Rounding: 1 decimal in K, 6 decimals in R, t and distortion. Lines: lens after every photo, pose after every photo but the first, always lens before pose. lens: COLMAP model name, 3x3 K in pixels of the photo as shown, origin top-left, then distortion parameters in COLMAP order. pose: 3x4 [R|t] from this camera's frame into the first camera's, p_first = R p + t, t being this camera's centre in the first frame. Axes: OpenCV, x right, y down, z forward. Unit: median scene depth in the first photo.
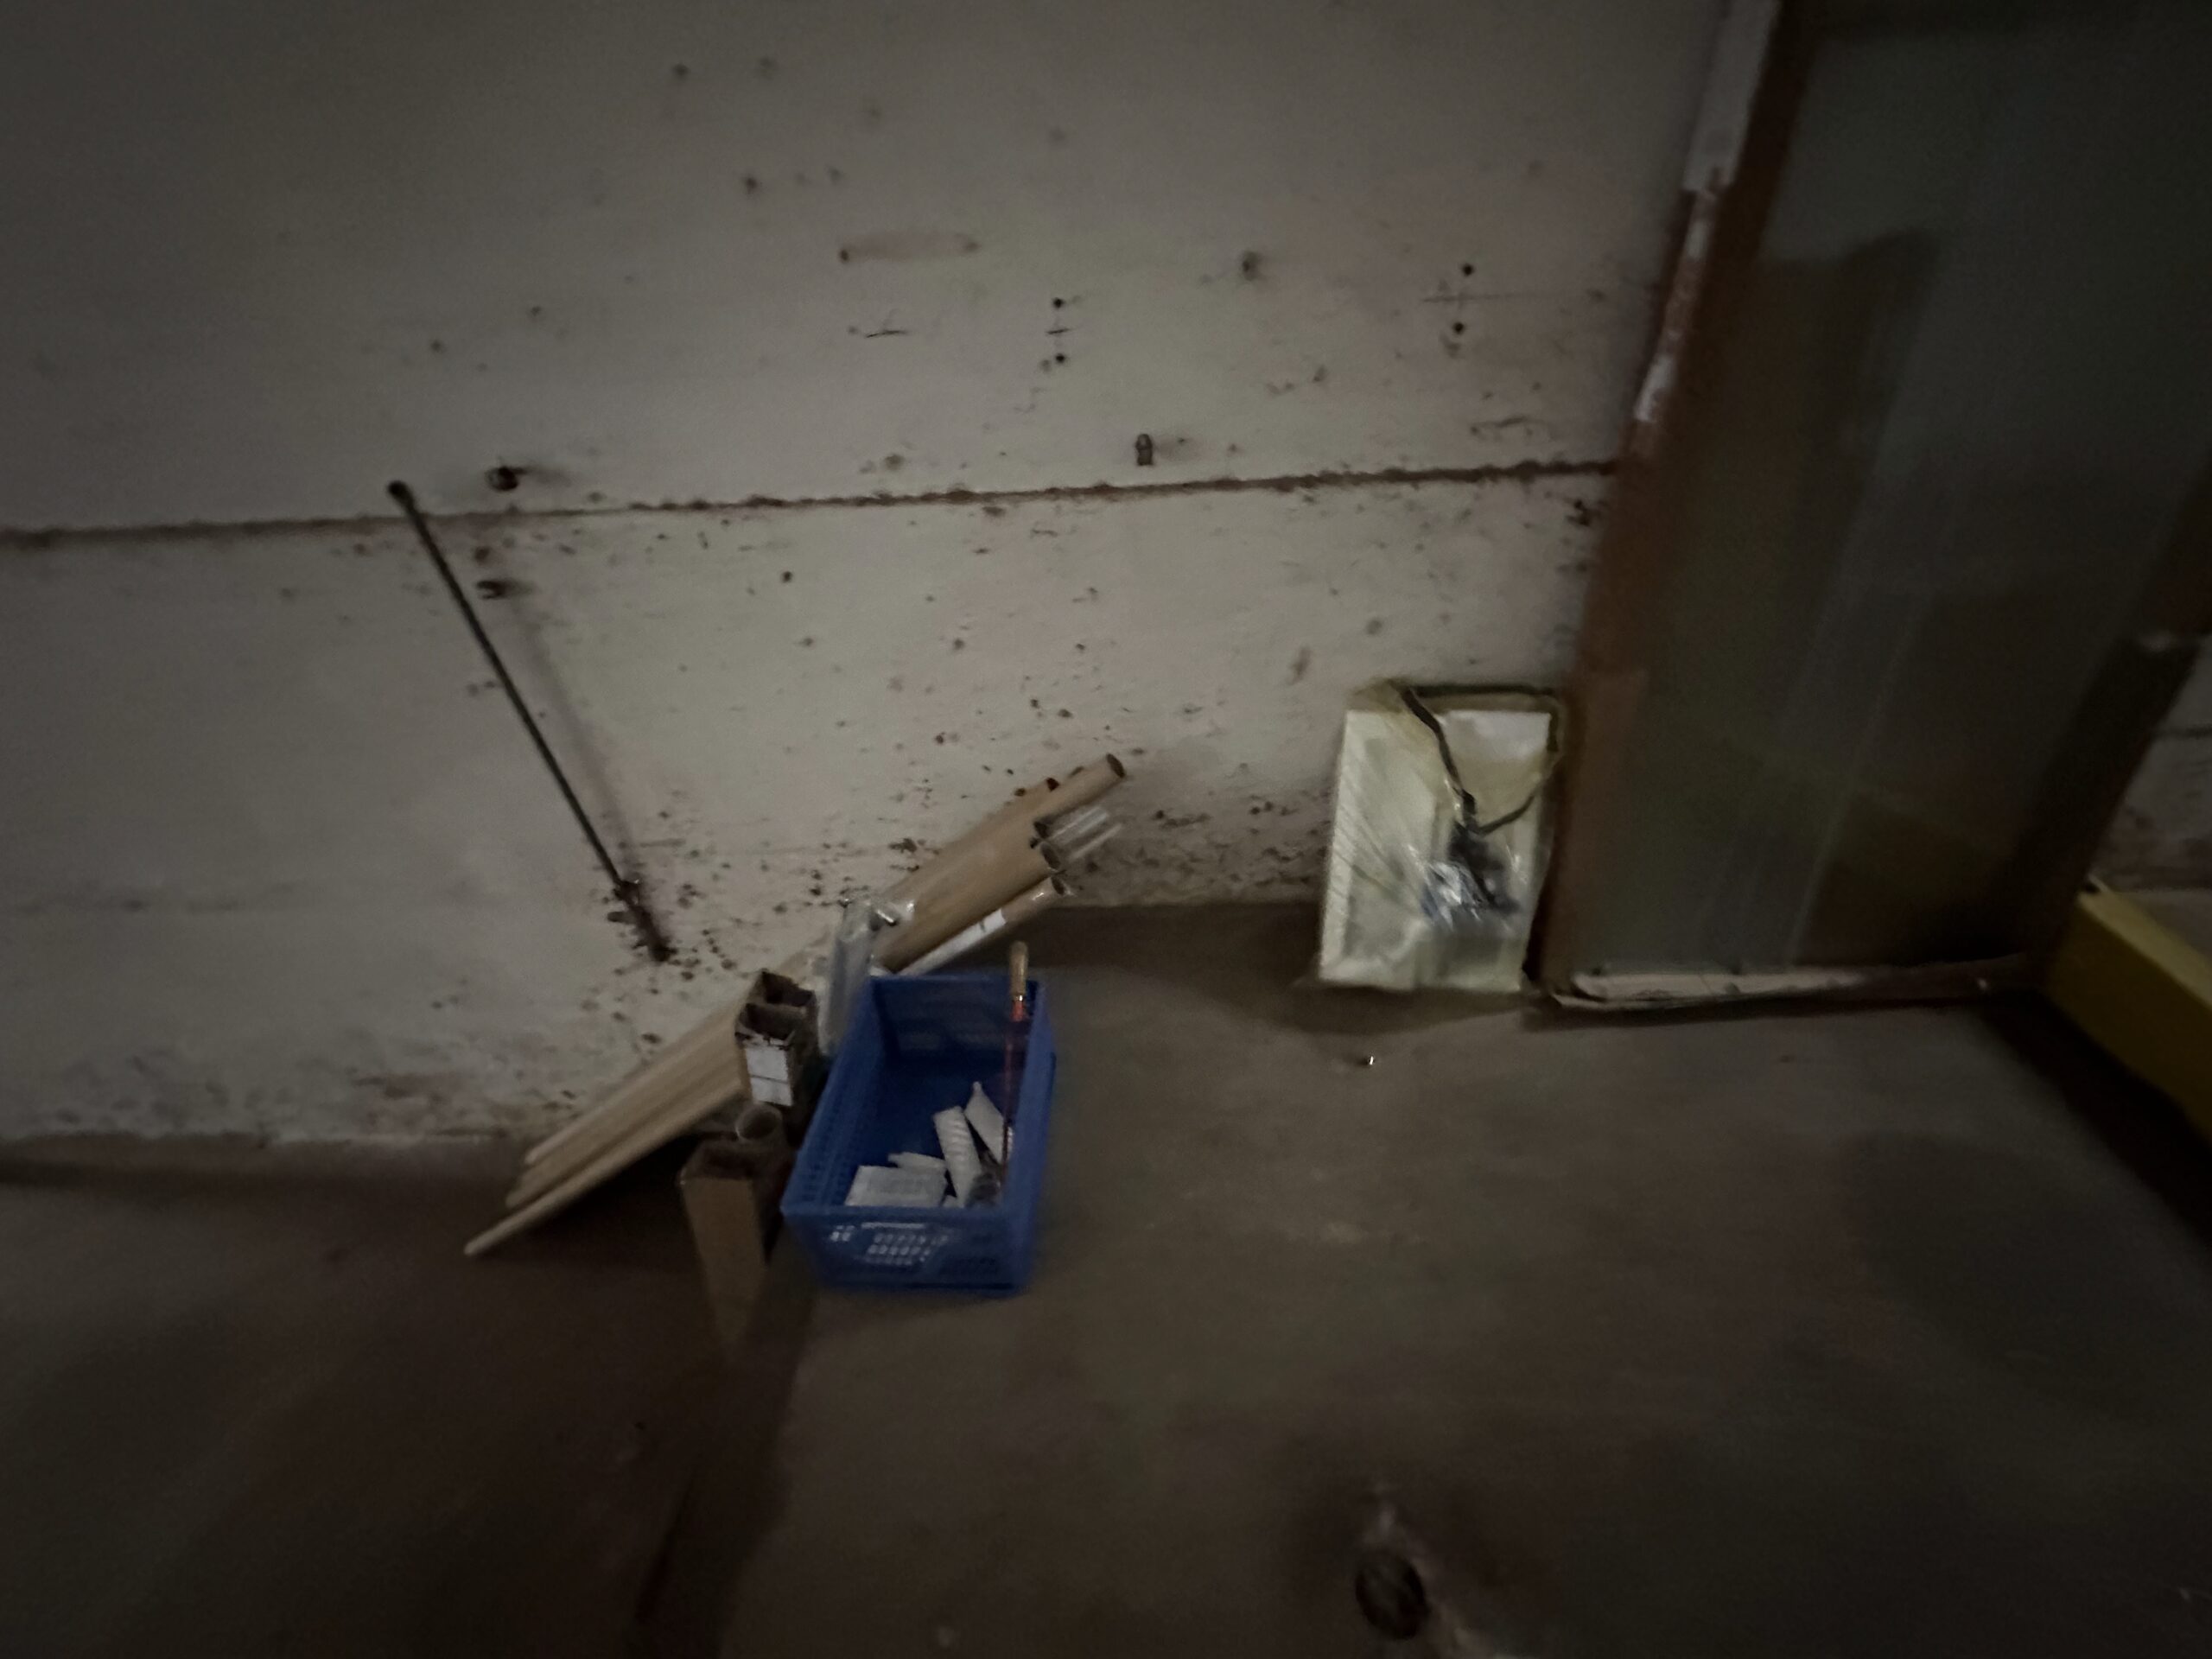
lens RADIAL K [[878.5, 0, 1106.0], [0, 878.5, 829.5], [0, 0, 1]] dist [-0.000783, 0.000004]
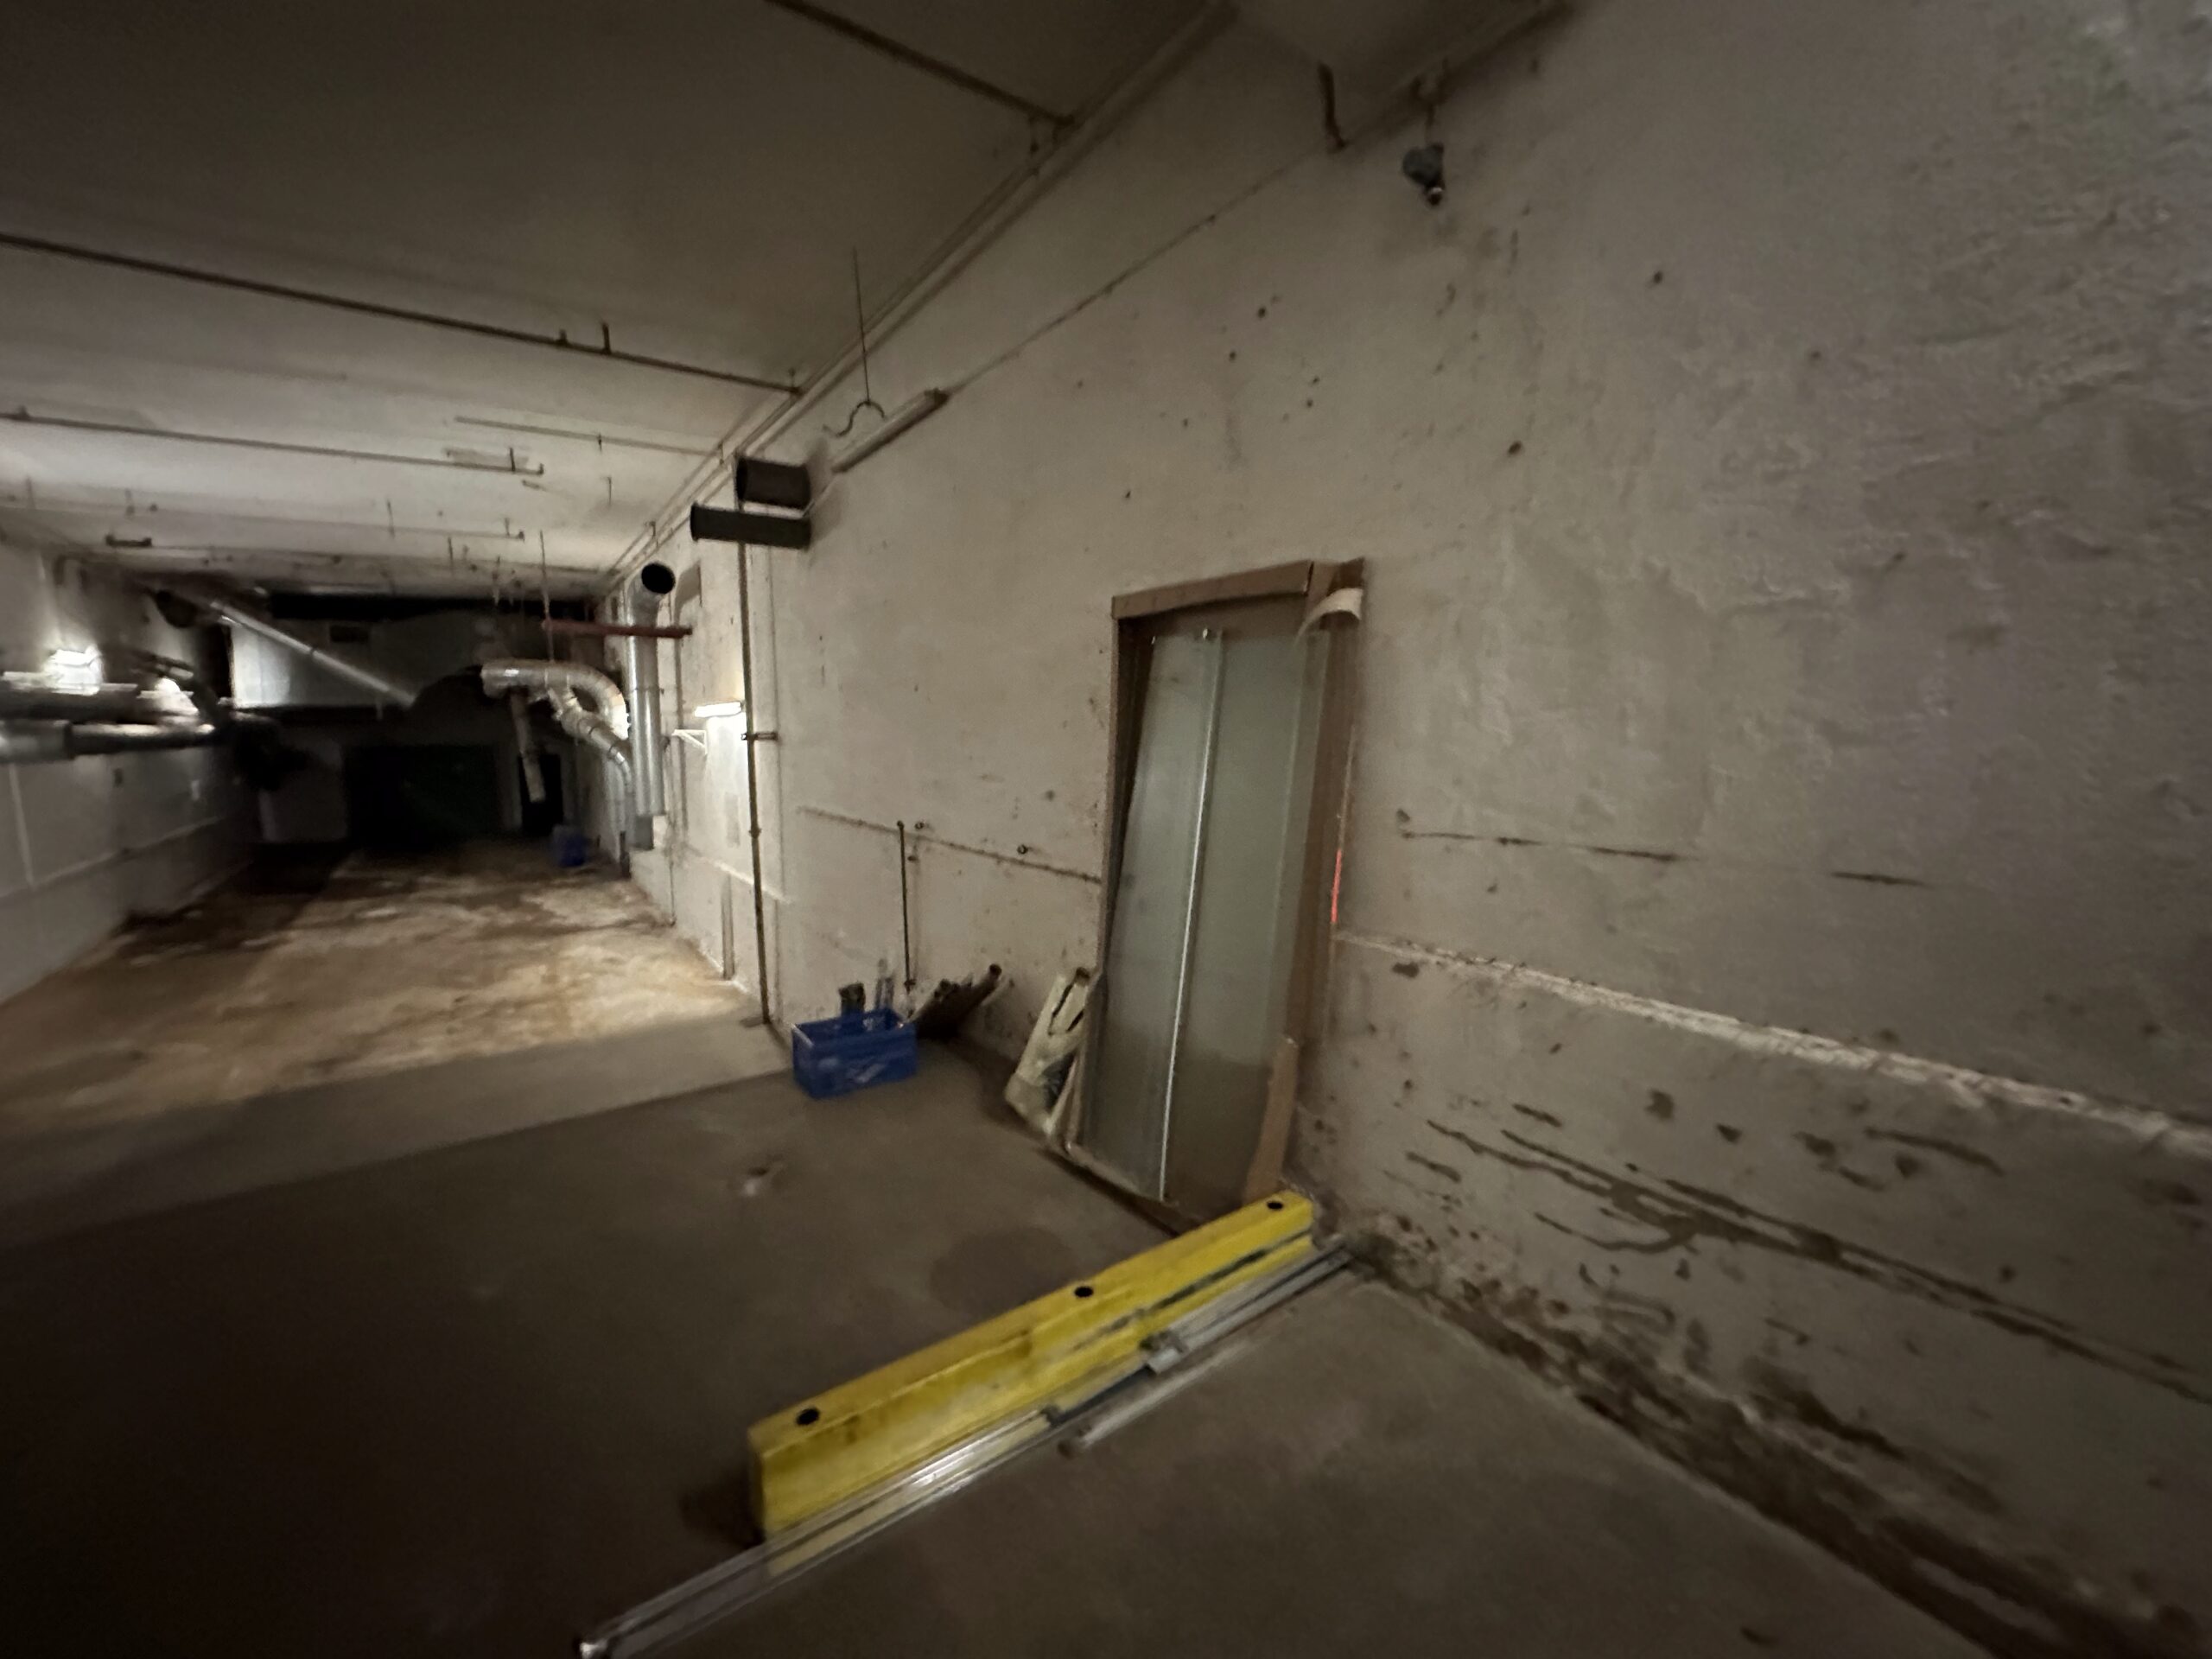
lens RADIAL K [[877.8, 0, 1106.0], [0, 877.8, 829.5], [0, 0, 1]] dist [0.000048, -0.000488]
pose [[0.607730, 0.139754, -0.781750, 1.850109], [-0.512171, 0.821285, -0.251338, 0.055997], [0.606915, 0.553136, 0.570698, -0.342452]]
